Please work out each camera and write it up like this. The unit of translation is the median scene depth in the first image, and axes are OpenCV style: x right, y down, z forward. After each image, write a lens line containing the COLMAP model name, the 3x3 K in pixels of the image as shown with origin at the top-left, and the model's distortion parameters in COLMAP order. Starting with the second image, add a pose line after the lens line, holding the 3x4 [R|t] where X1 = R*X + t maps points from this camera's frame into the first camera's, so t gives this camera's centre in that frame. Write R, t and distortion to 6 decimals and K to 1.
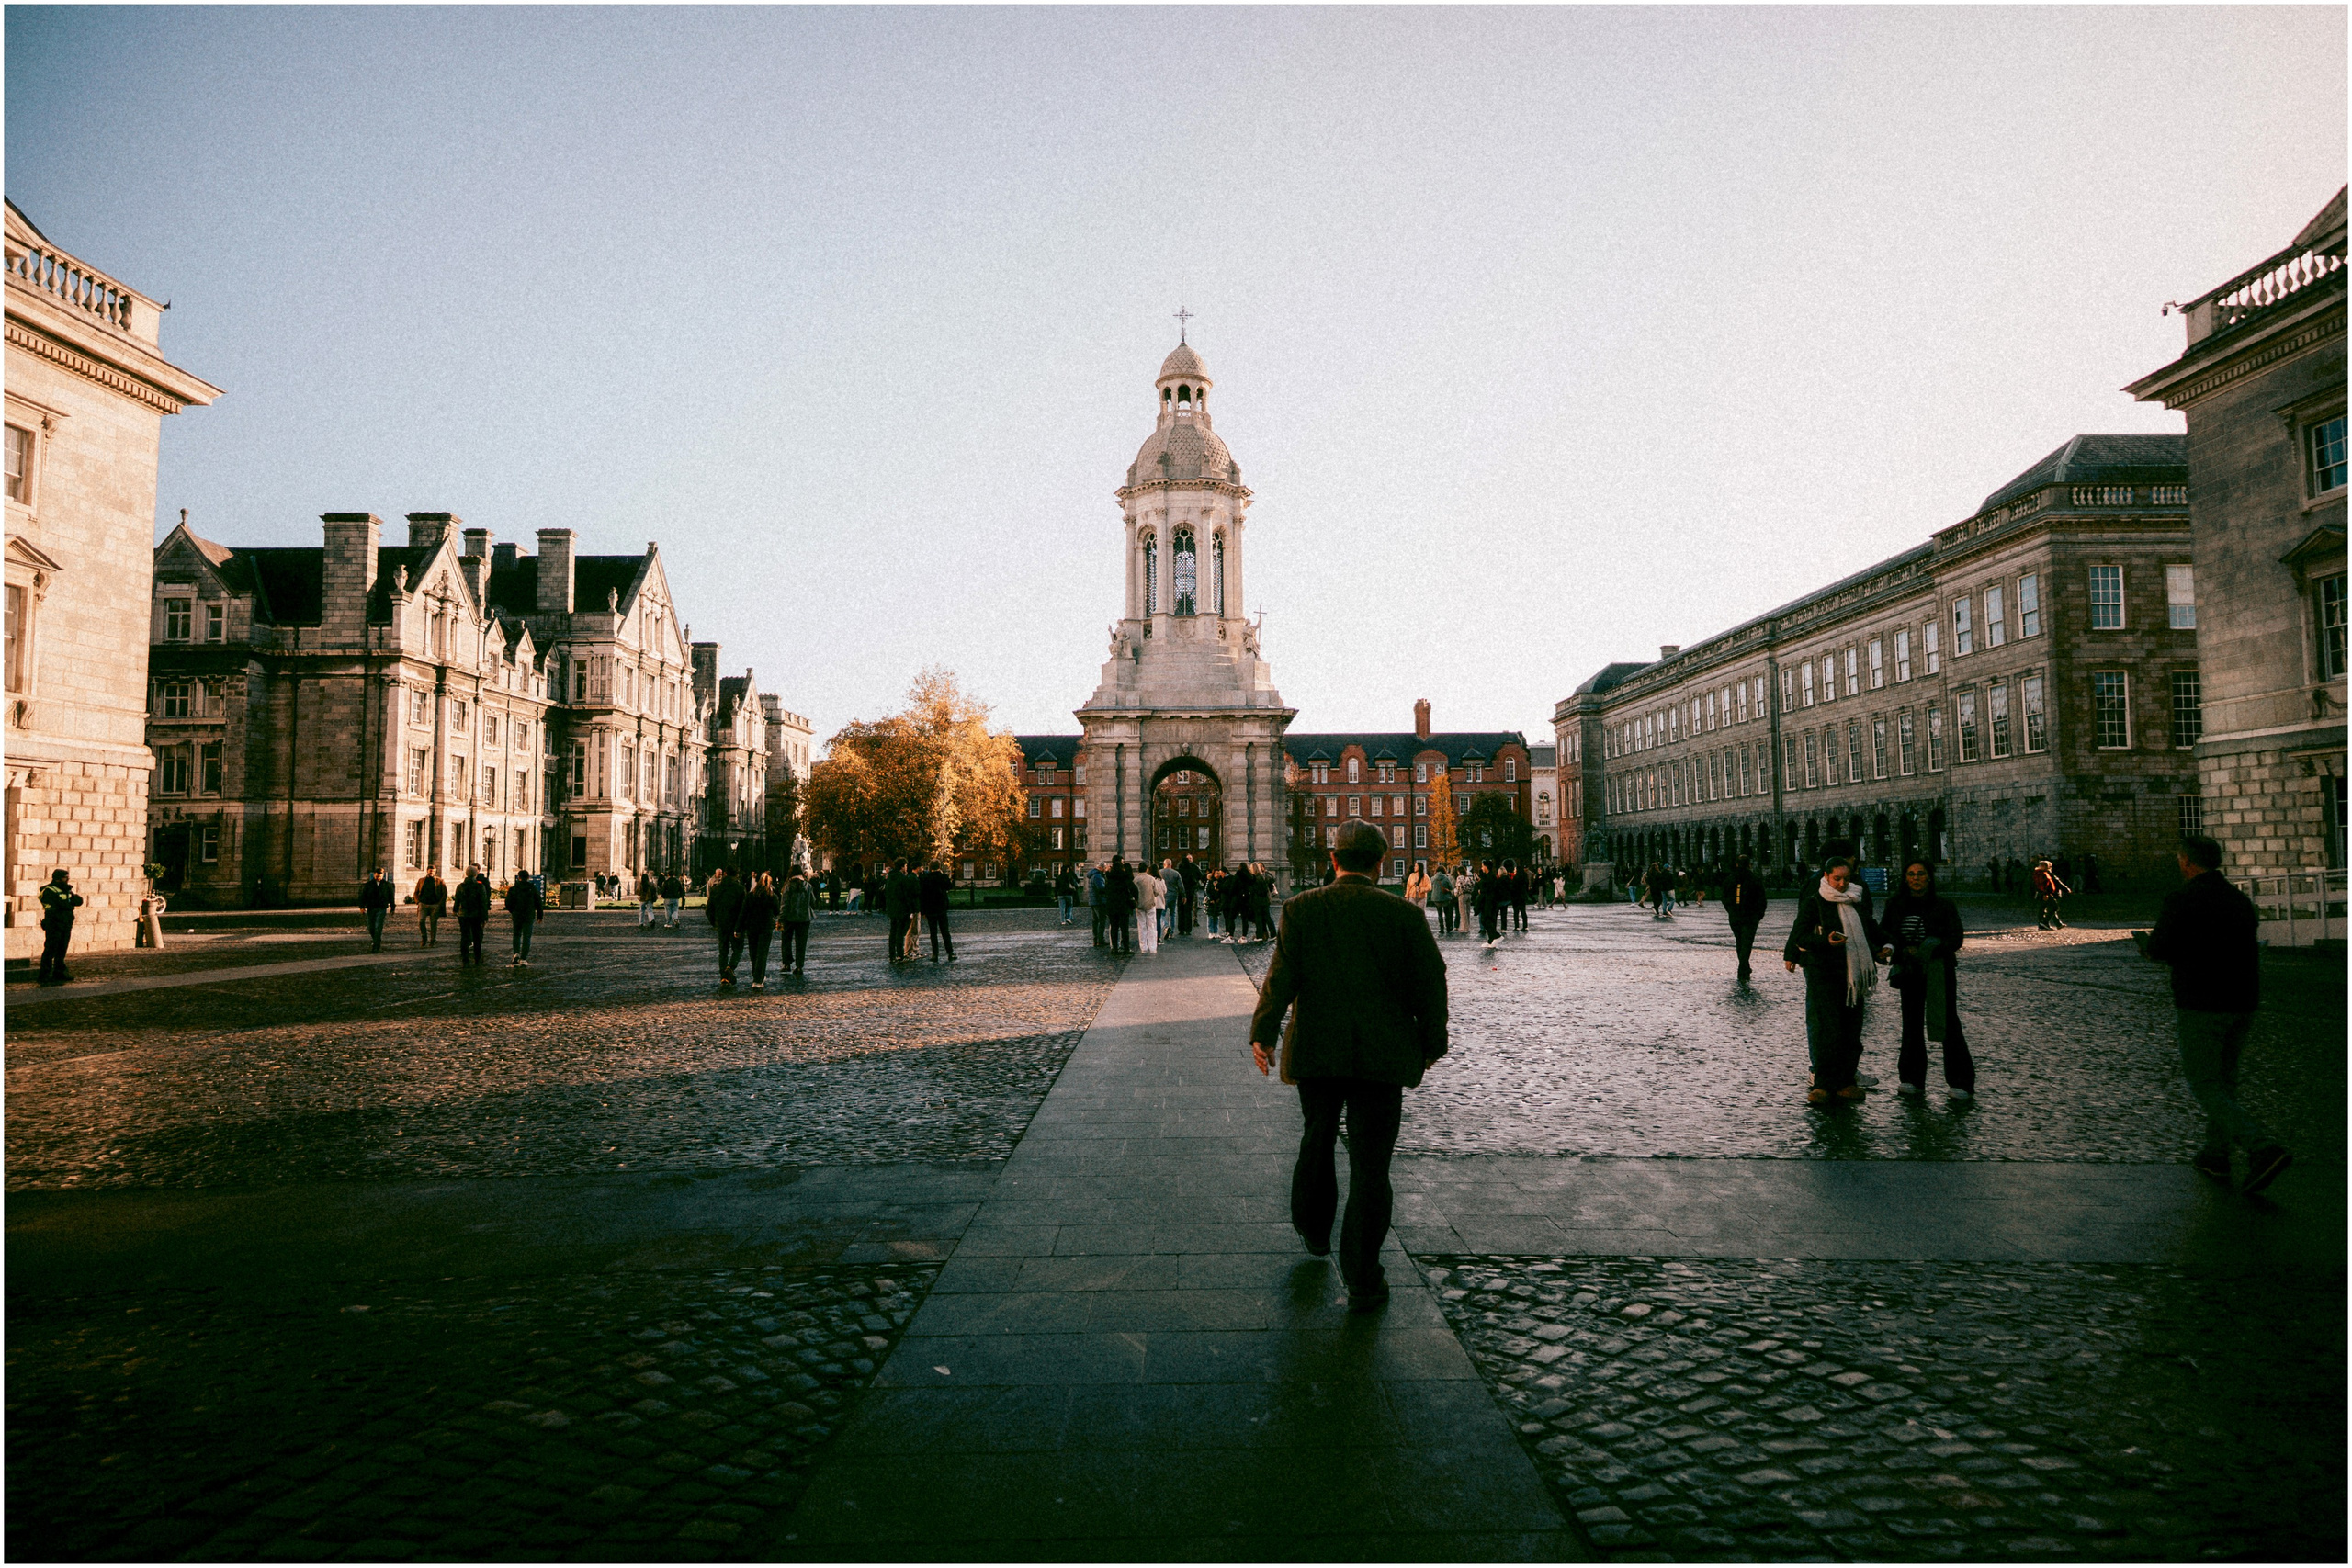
lens RADIAL K [[1353.5, 0, 1193.8], [0, 1353.5, 781.4], [0, 0, 1]] dist [0.026264, -0.001781]
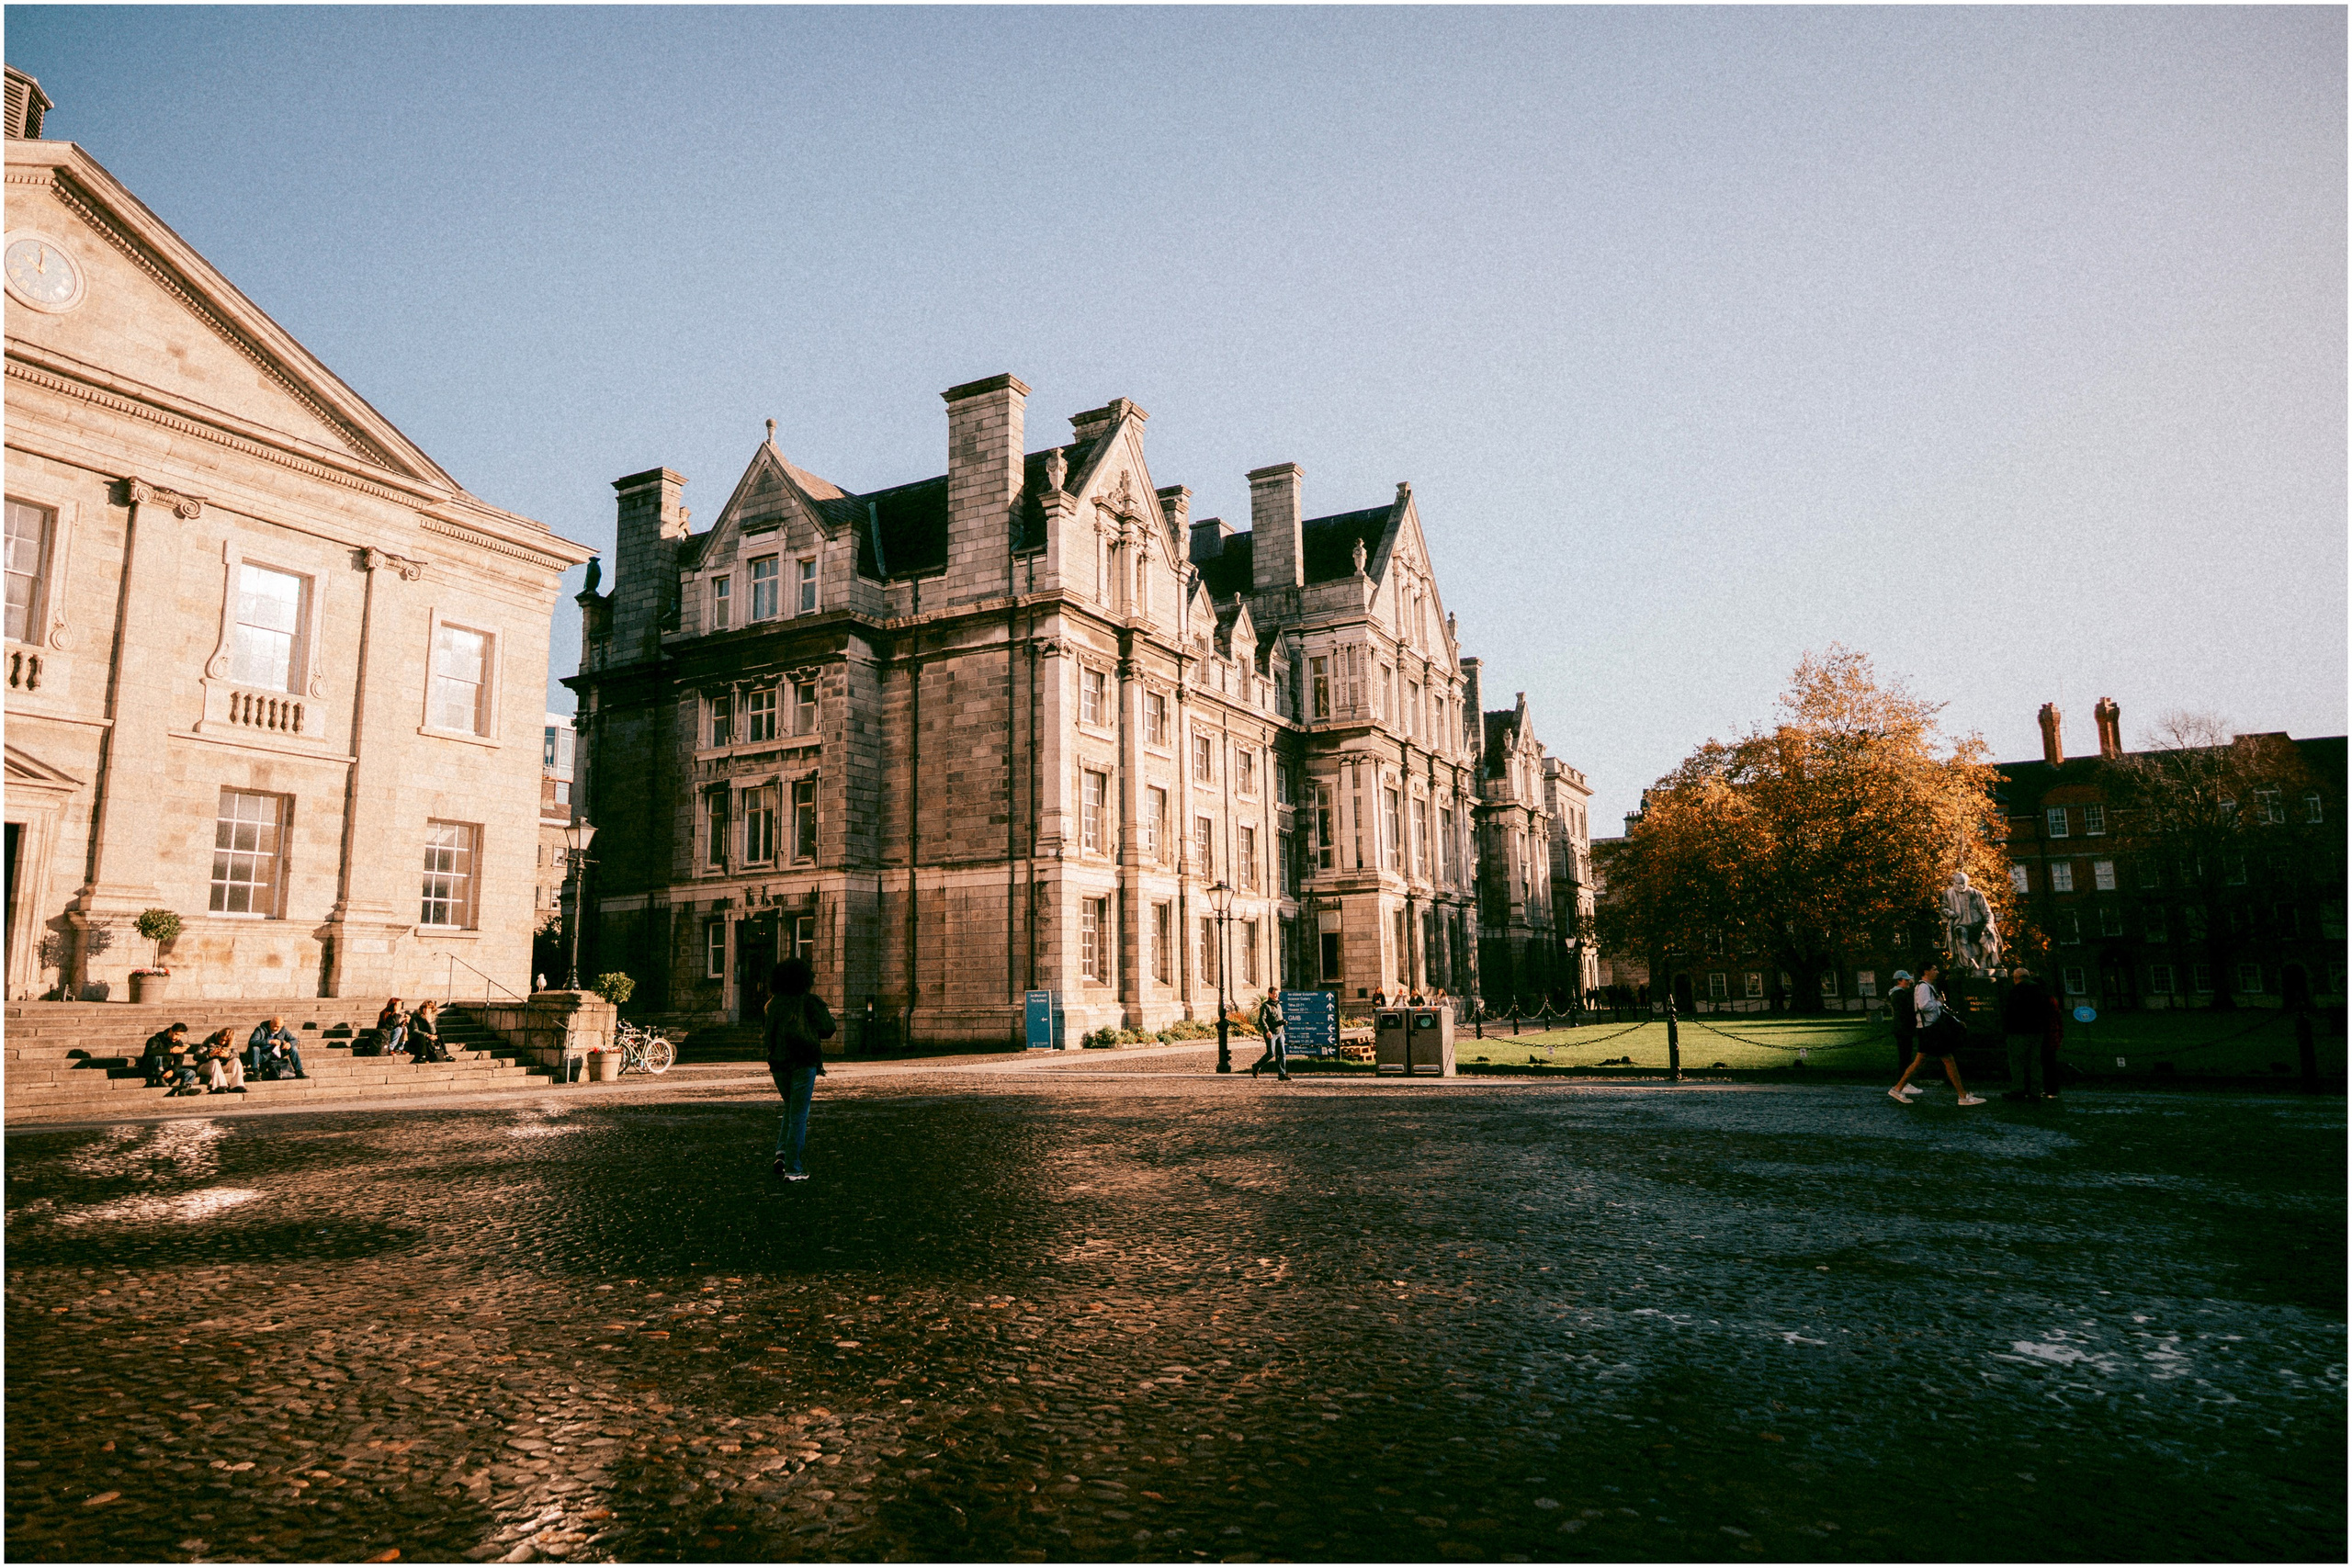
lens RADIAL K [[1353.5, 0, 1171.2], [0, 1353.5, 778.8], [0, 0, 1]] dist [0.026264, -0.001781]
pose [[0.881307, -0.085066, -0.464825, -0.274200], [0.042595, 0.993960, -0.101139, 0.037331], [0.470621, 0.069335, 0.879607, 0.511217]]
